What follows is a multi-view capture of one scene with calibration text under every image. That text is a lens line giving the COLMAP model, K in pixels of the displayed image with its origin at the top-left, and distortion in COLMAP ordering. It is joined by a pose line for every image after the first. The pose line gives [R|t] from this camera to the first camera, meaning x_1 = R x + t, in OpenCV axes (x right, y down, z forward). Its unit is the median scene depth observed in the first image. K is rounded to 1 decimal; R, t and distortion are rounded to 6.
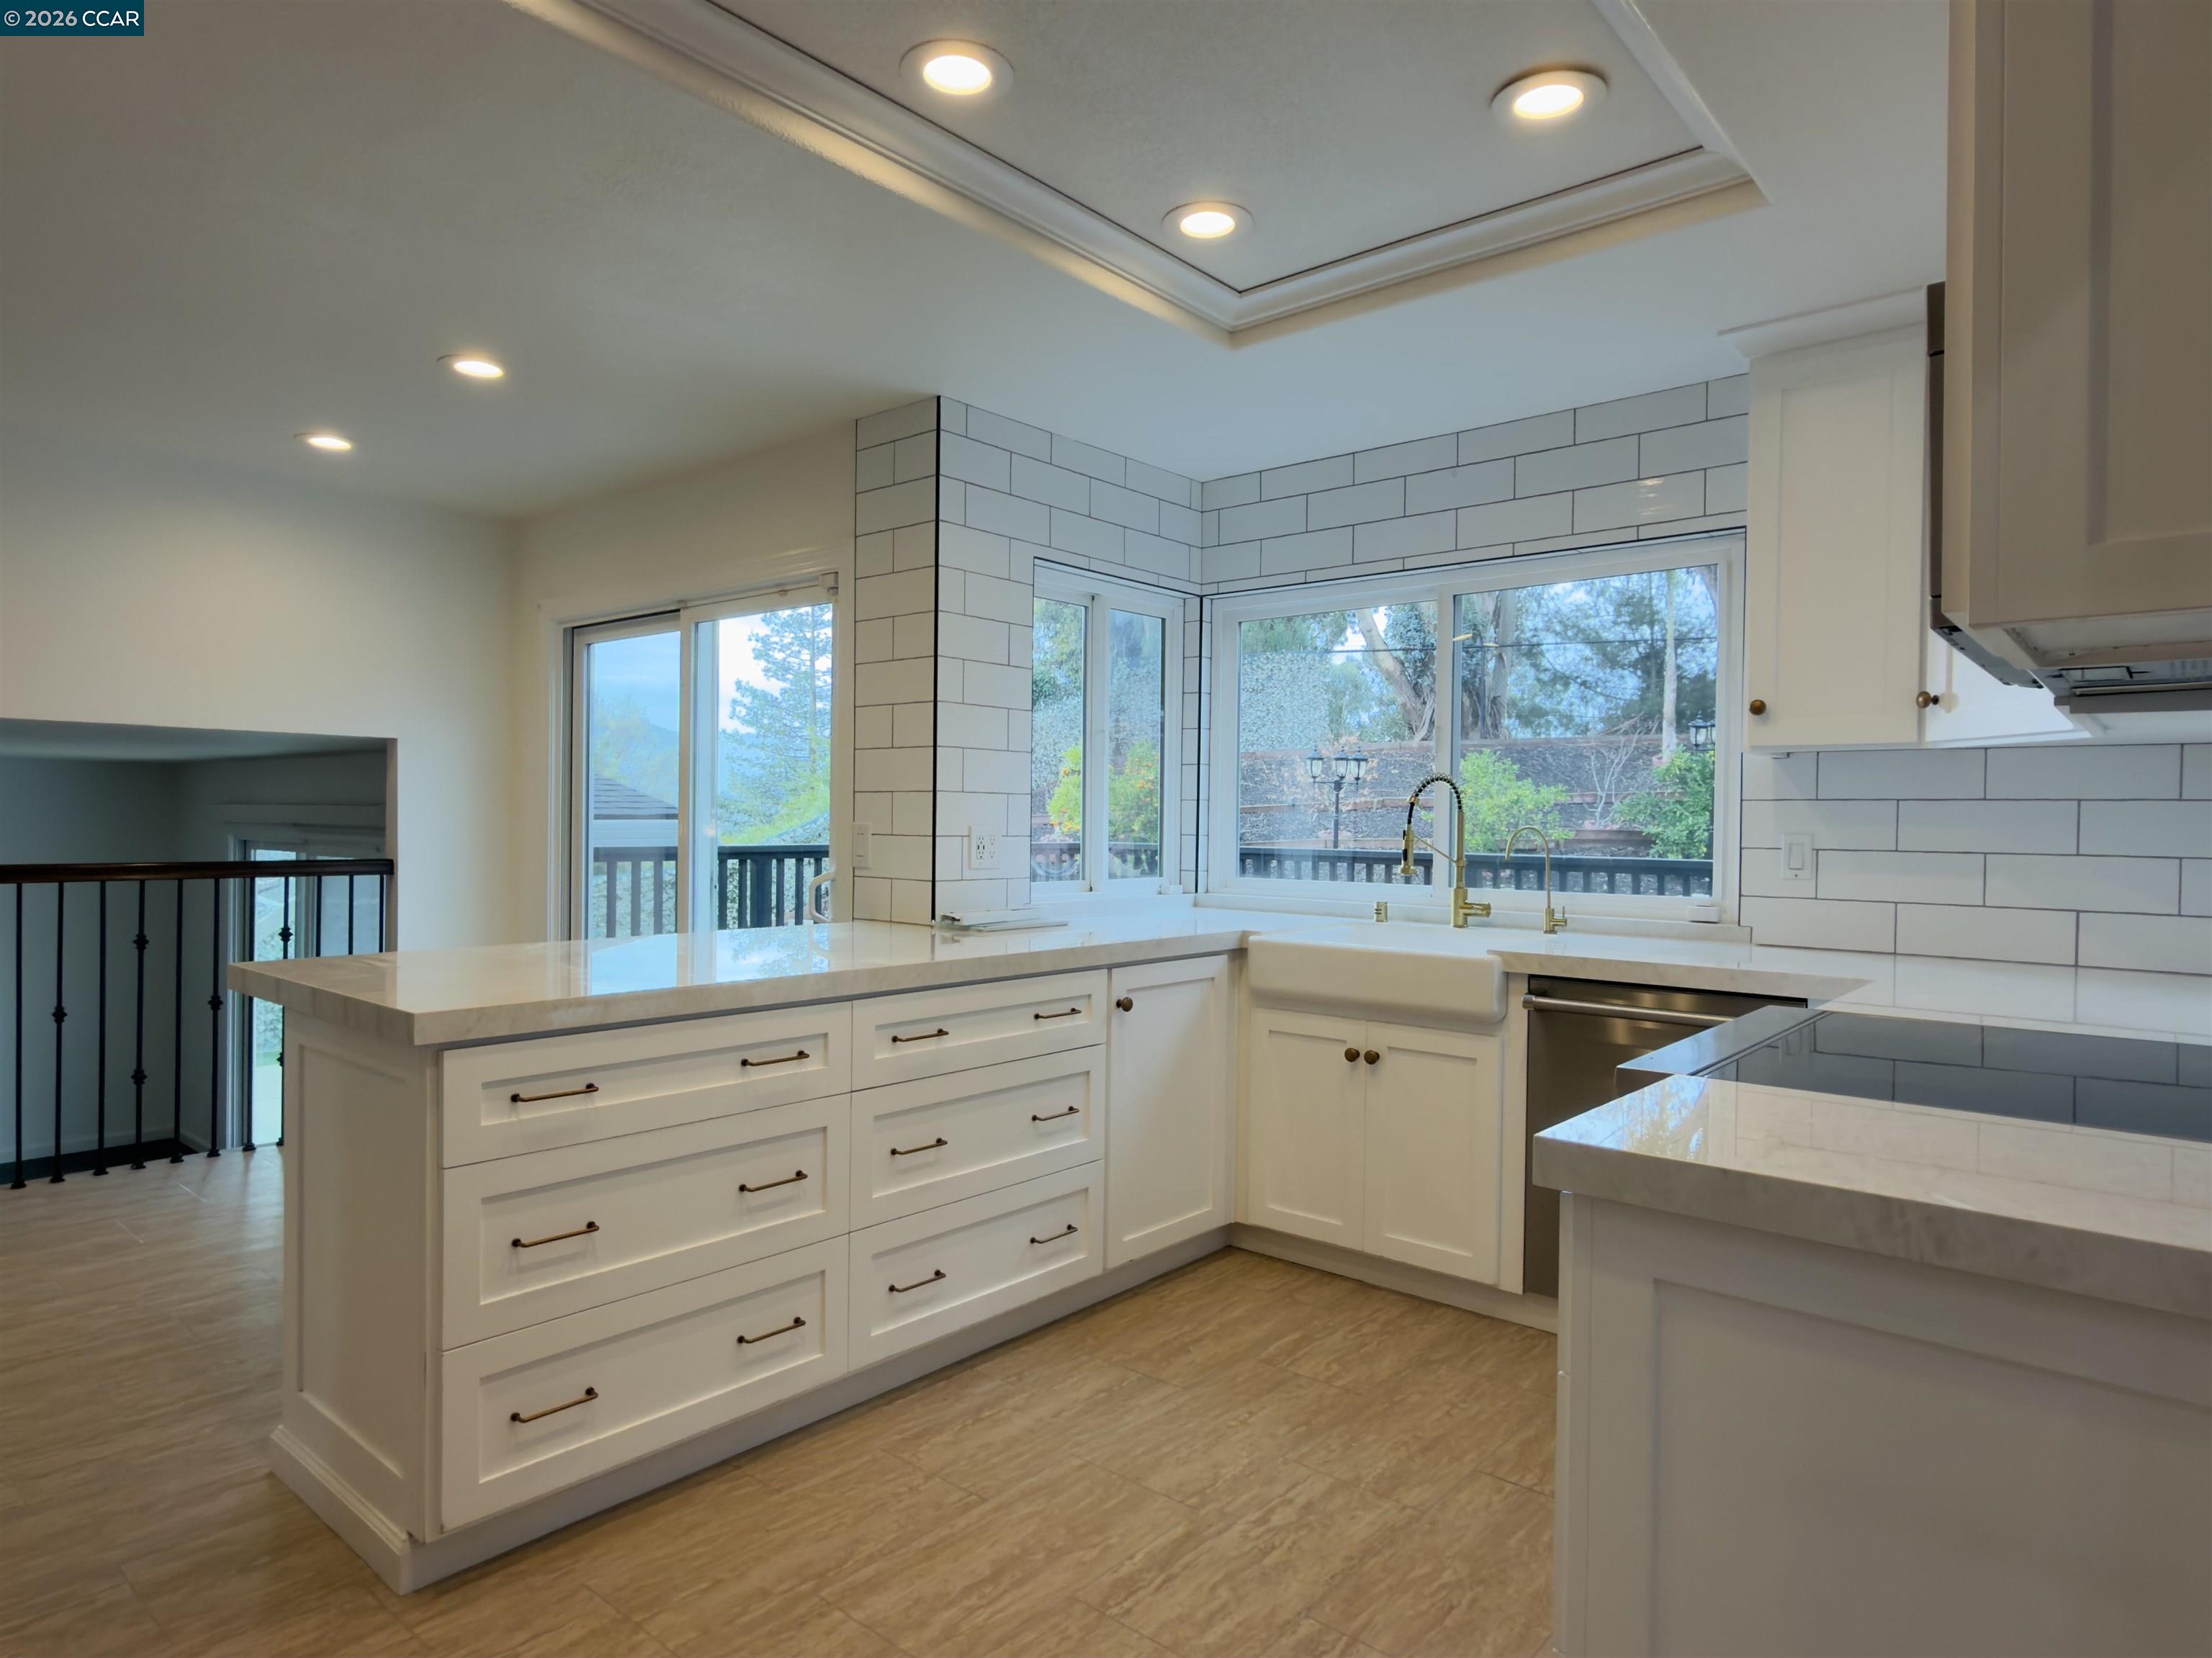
lens RADIAL K [[1302.0, 0, 1105.5], [0, 1302.0, 832.7], [0, 0, 1]] dist [-0.004076, 0.003479]
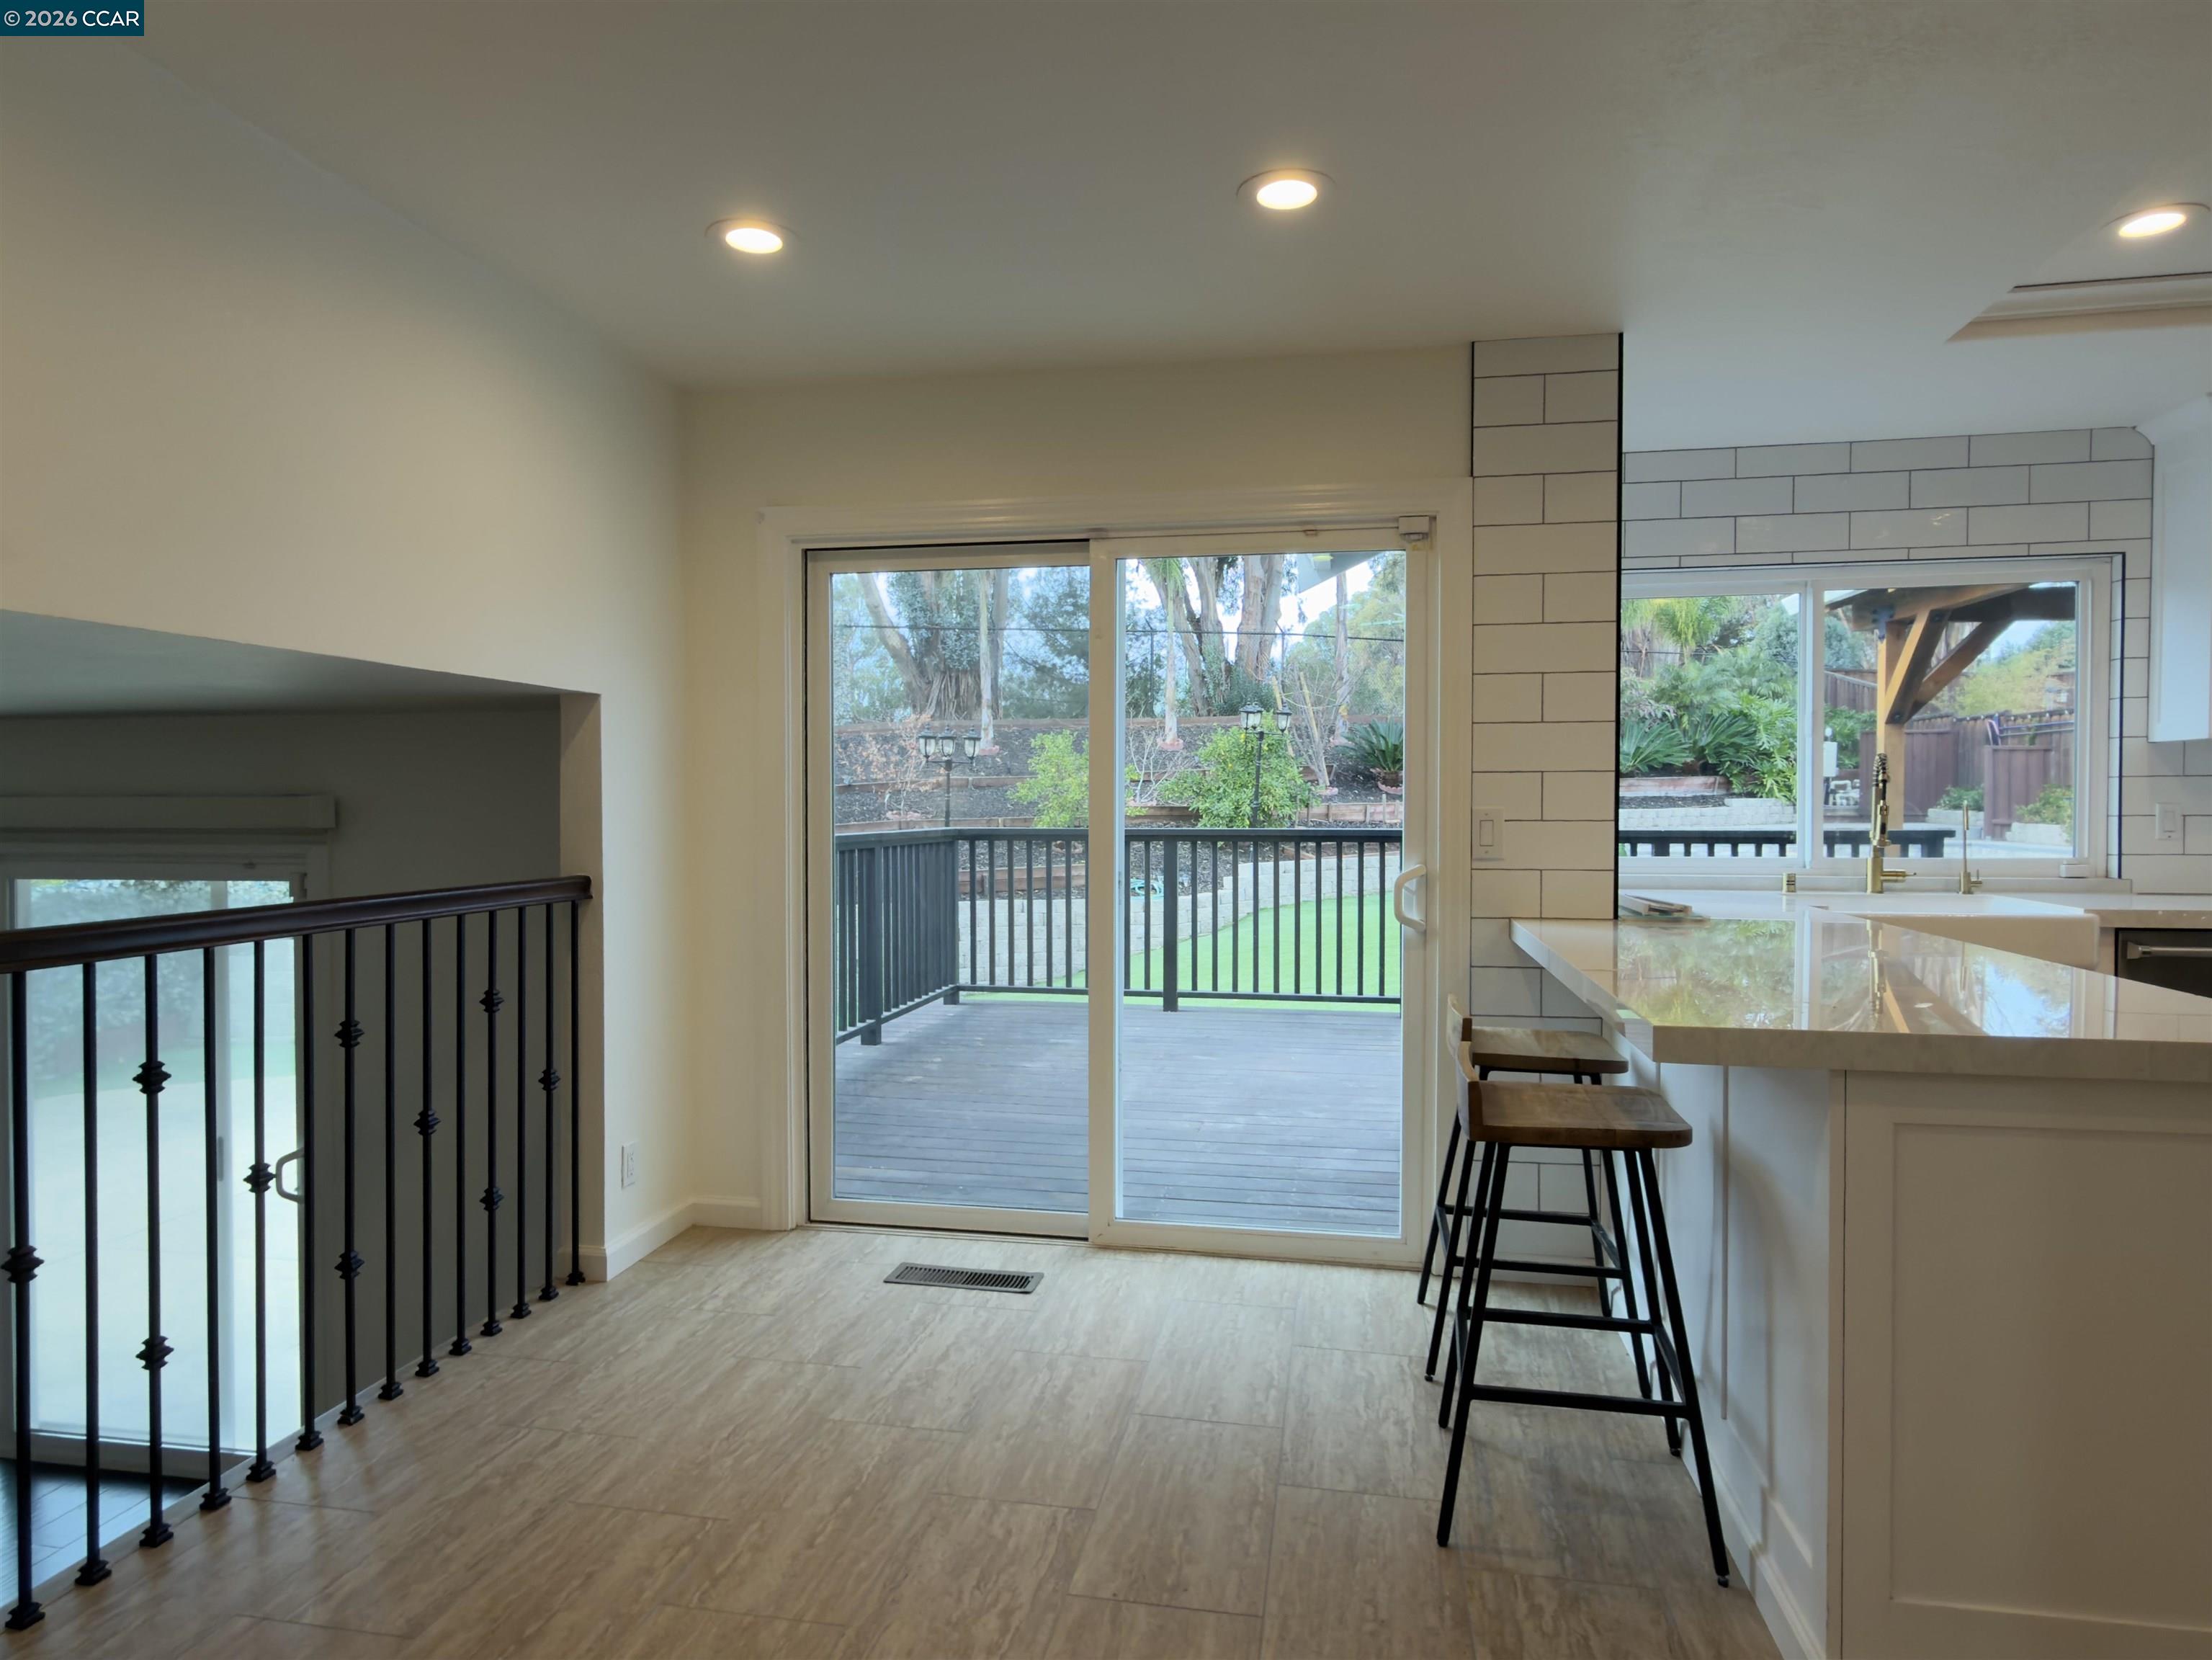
lens RADIAL K [[1302.3, 0, 1112.9], [0, 1302.3, 830.9], [0, 0, 1]] dist [-0.004076, 0.003479]
pose [[0.869042, -0.024250, 0.494144, -0.821778], [0.017045, 0.999673, 0.019081, -0.011600], [-0.494445, -0.008160, 0.869171, 0.353277]]
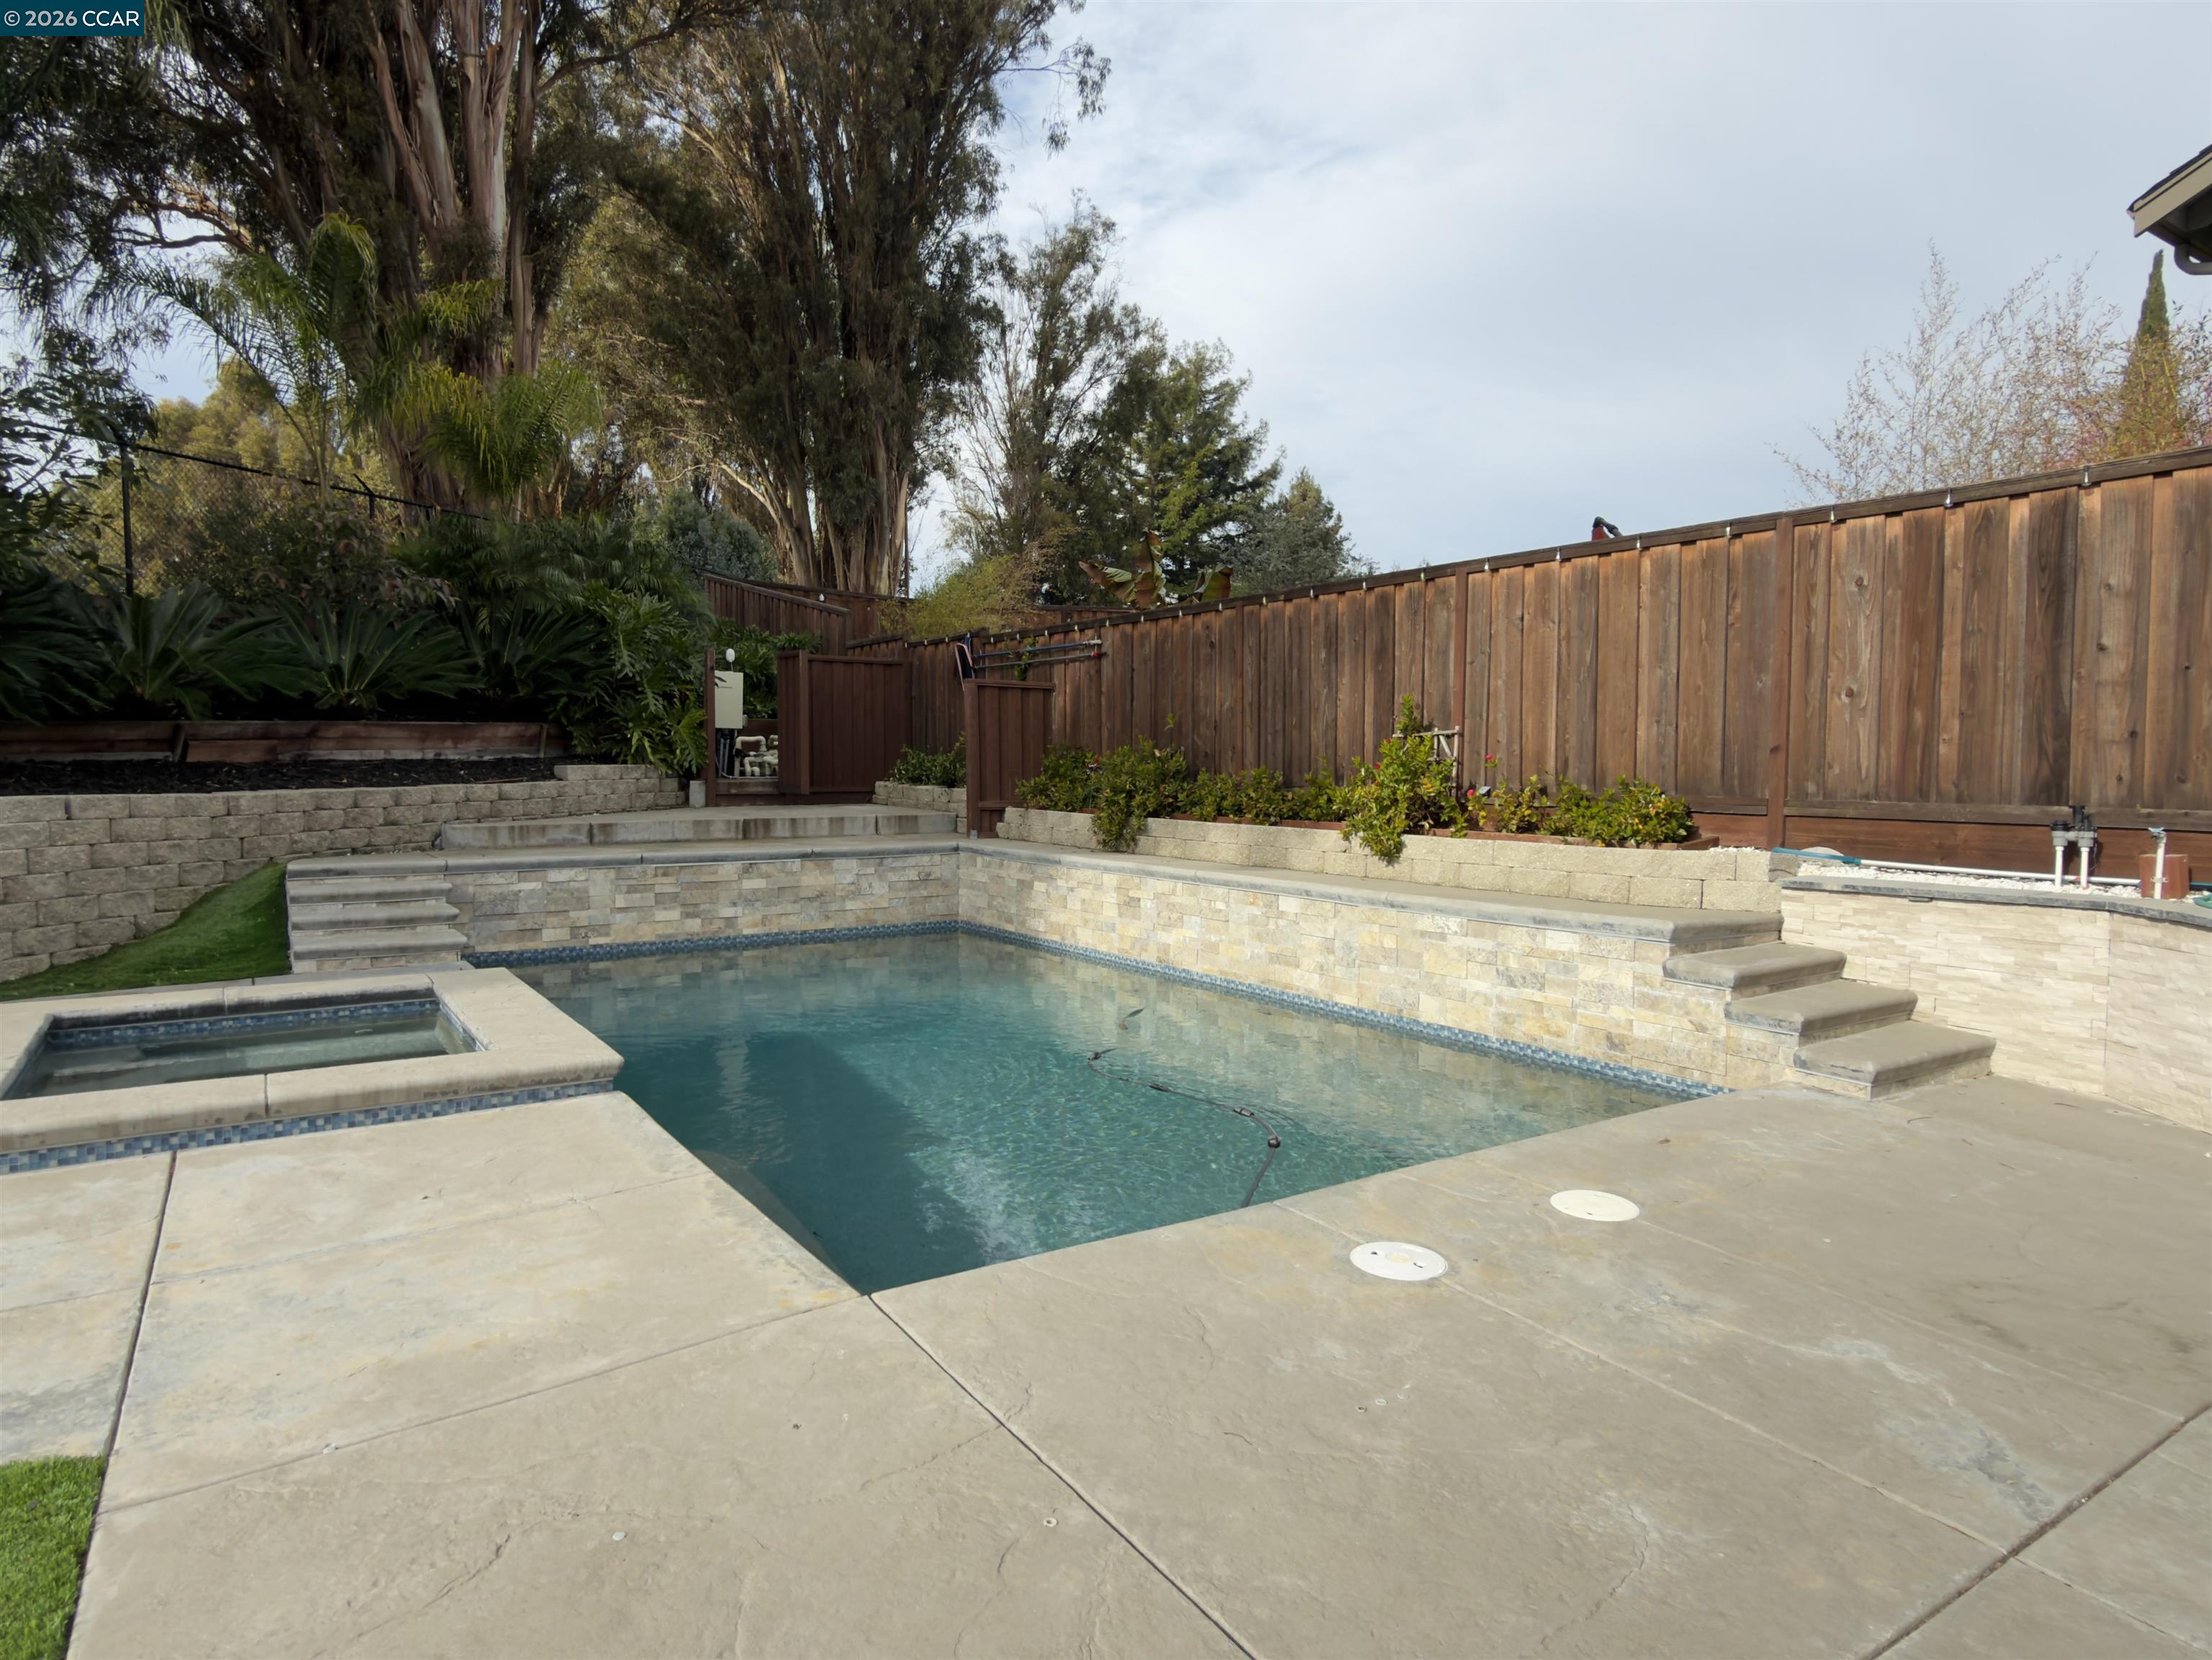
lens RADIAL K [[1302.3, 0, 1094.8], [0, 1302.3, 835.6], [0, 0, 1]] dist [-0.004076, 0.003479]
pose [[0.284579, -0.065707, 0.956398, 2.193466], [0.010823, 0.997805, 0.065331, -0.020543], [-0.958592, -0.008240, 0.284665, 2.160386]]
